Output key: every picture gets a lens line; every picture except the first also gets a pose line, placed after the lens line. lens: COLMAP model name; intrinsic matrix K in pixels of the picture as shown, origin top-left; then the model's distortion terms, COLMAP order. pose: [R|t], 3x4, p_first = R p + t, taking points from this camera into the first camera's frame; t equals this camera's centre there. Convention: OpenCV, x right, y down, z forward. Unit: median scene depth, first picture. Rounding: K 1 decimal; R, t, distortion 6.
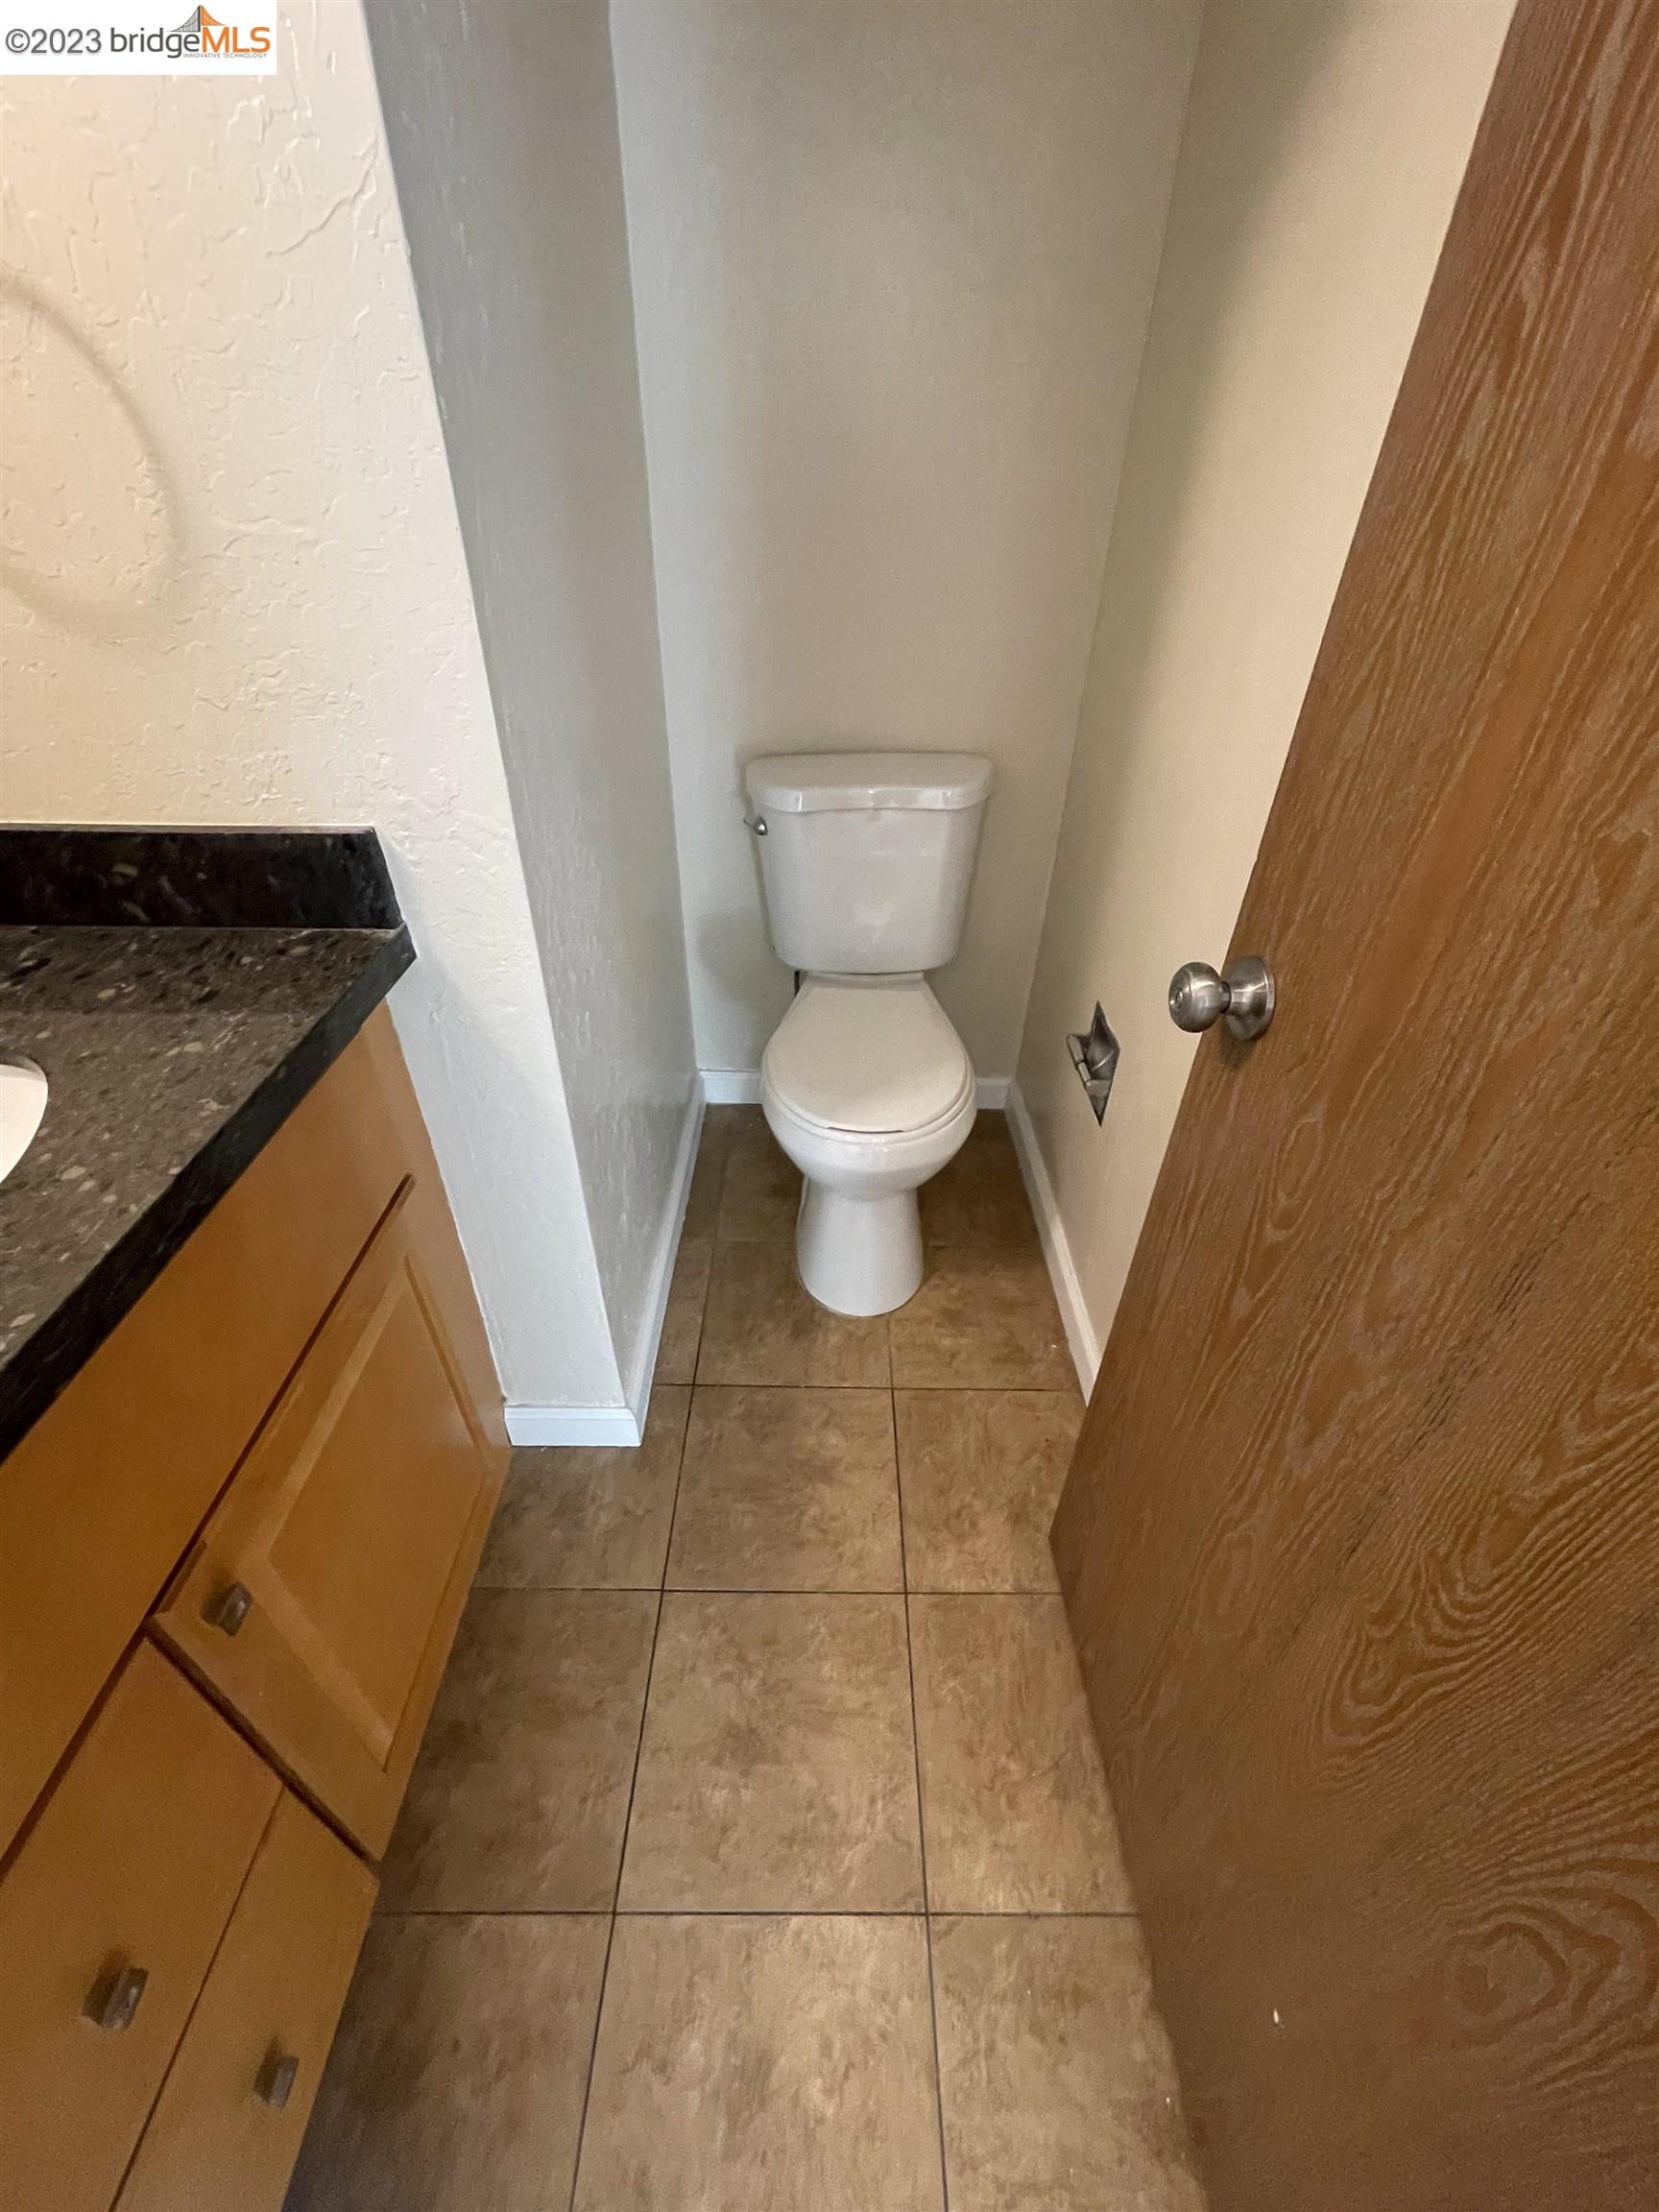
lens RADIAL K [[891.5, 0, 825.0], [0, 891.5, 1099.8], [0, 0, 1]] dist [-0.001991, 0.001016]
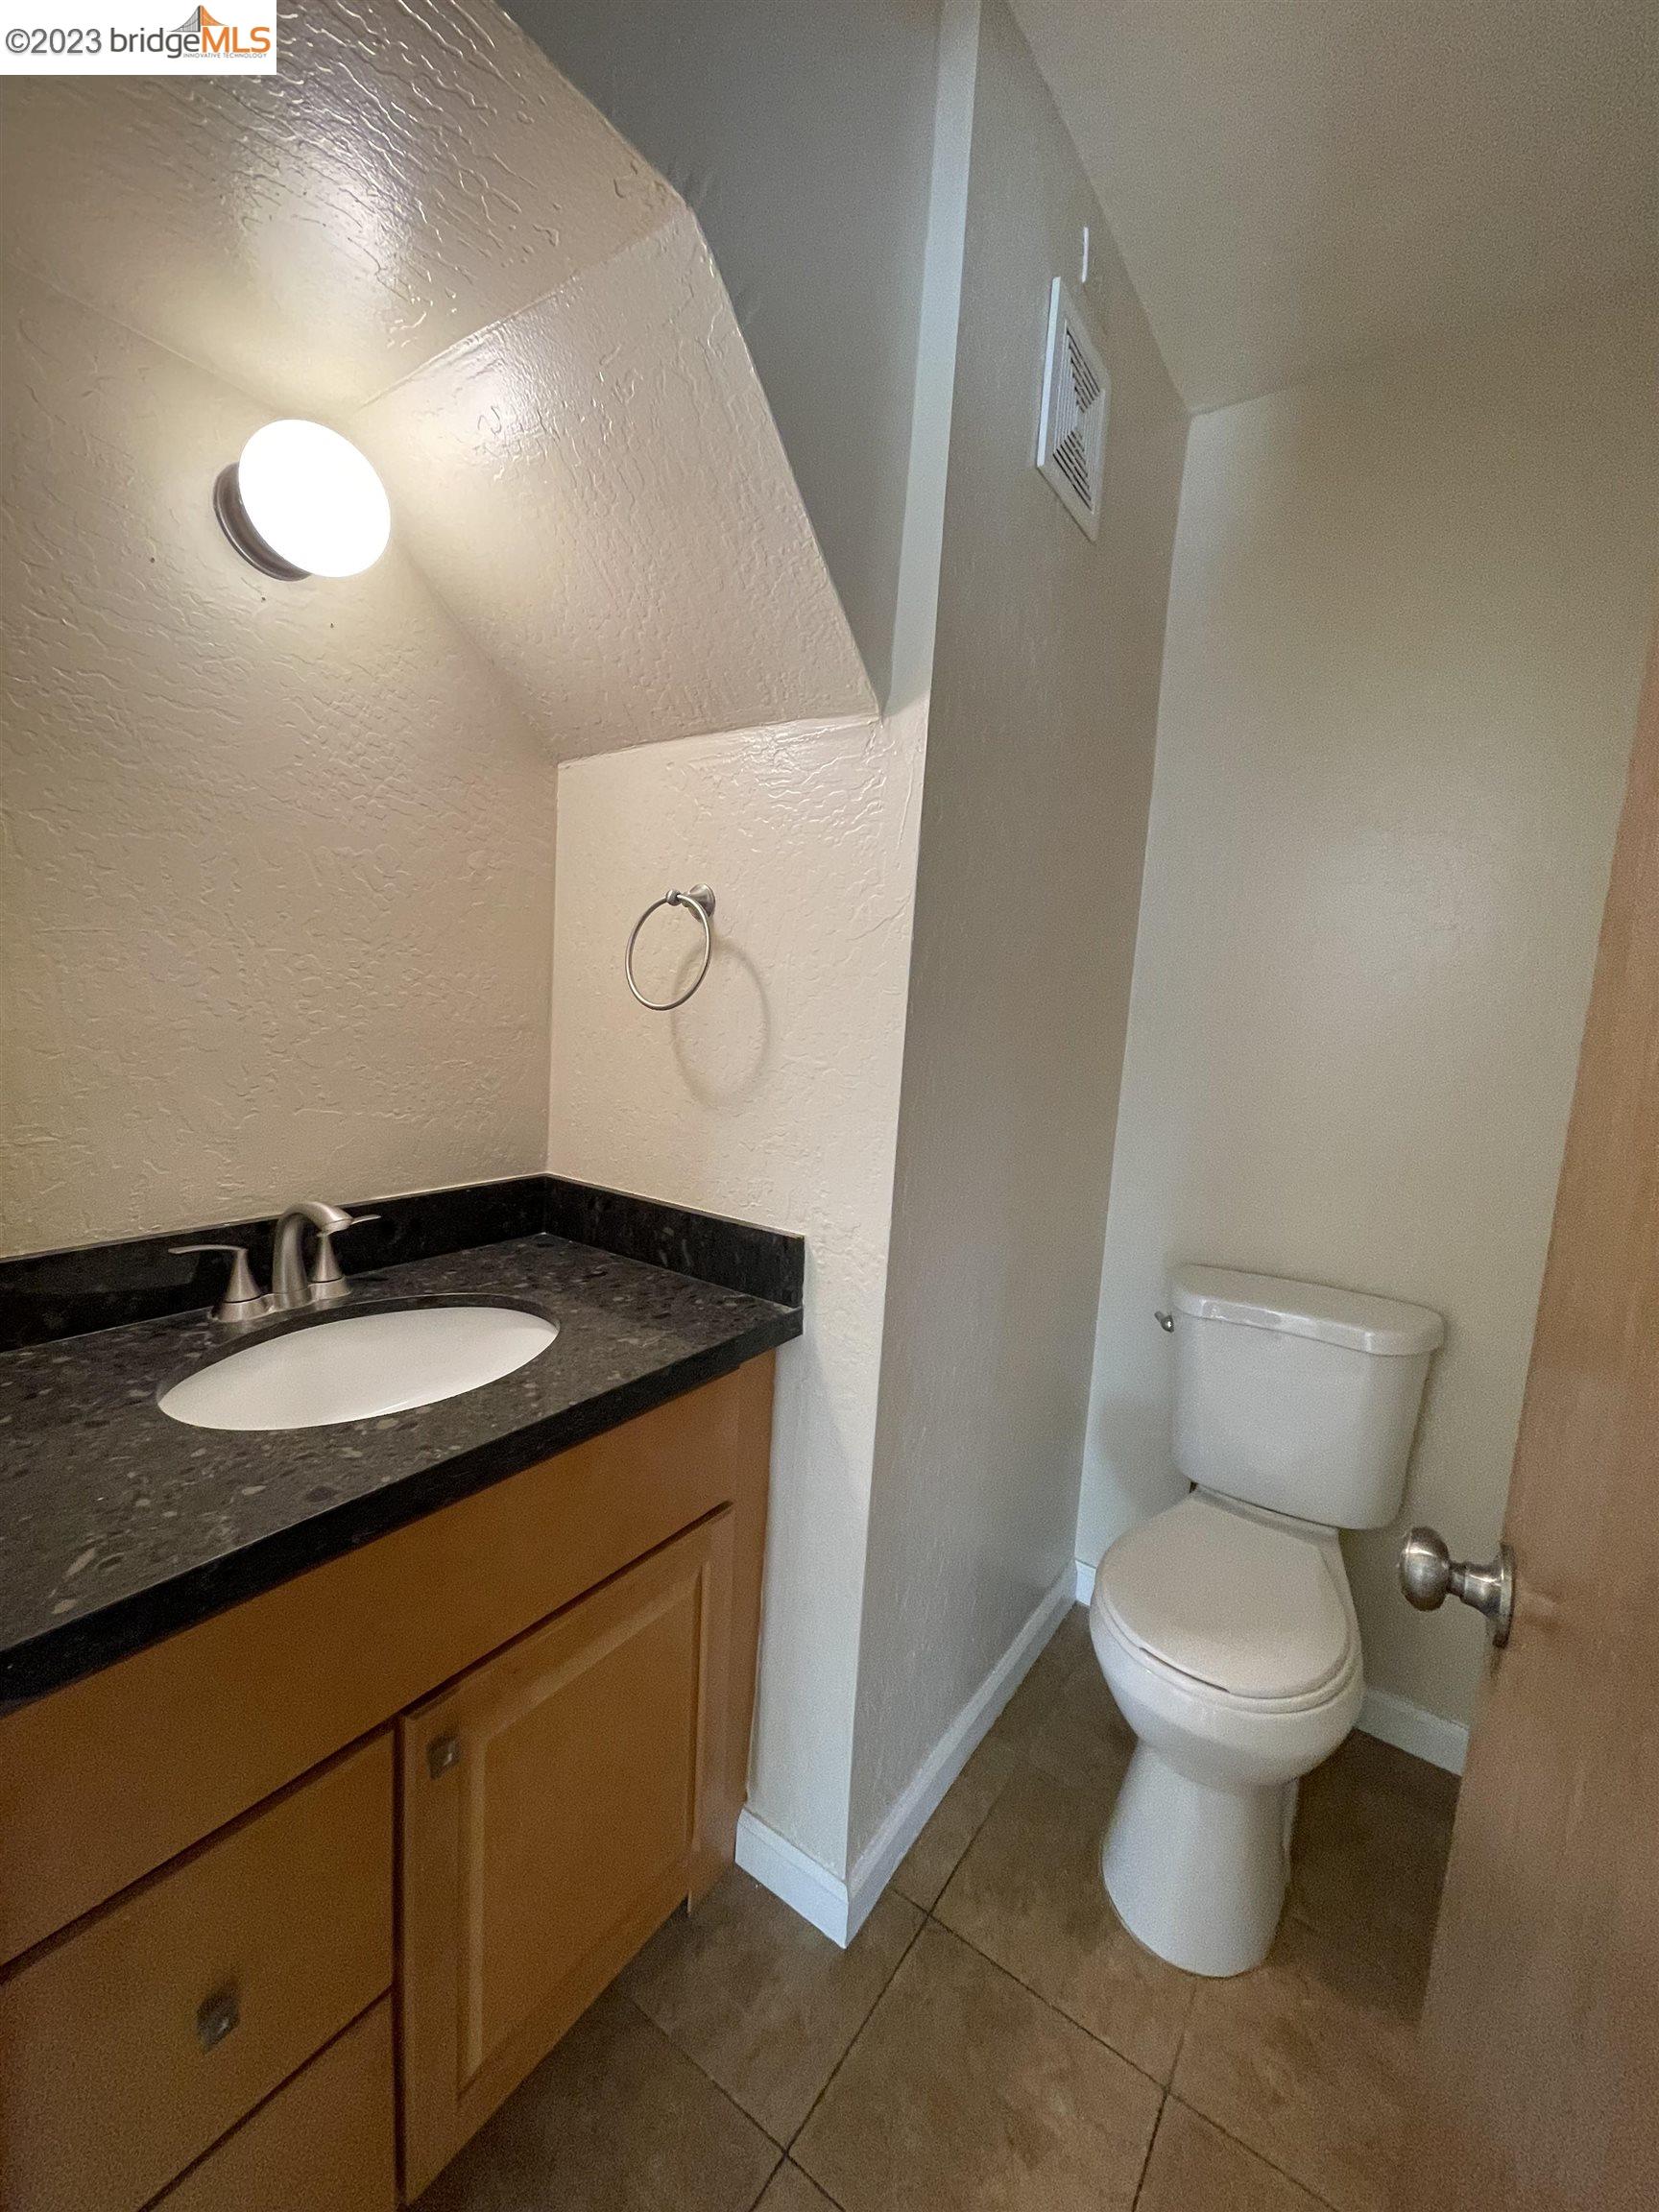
lens RADIAL K [[891.5, 0, 822.6], [0, 891.5, 1090.4], [0, 0, 1]] dist [-0.001991, 0.001016]
pose [[0.814430, 0.095303, -0.572382, 0.300167], [-0.373913, 0.840510, -0.392087, 0.045459], [0.443726, 0.533348, 0.720171, -0.137465]]
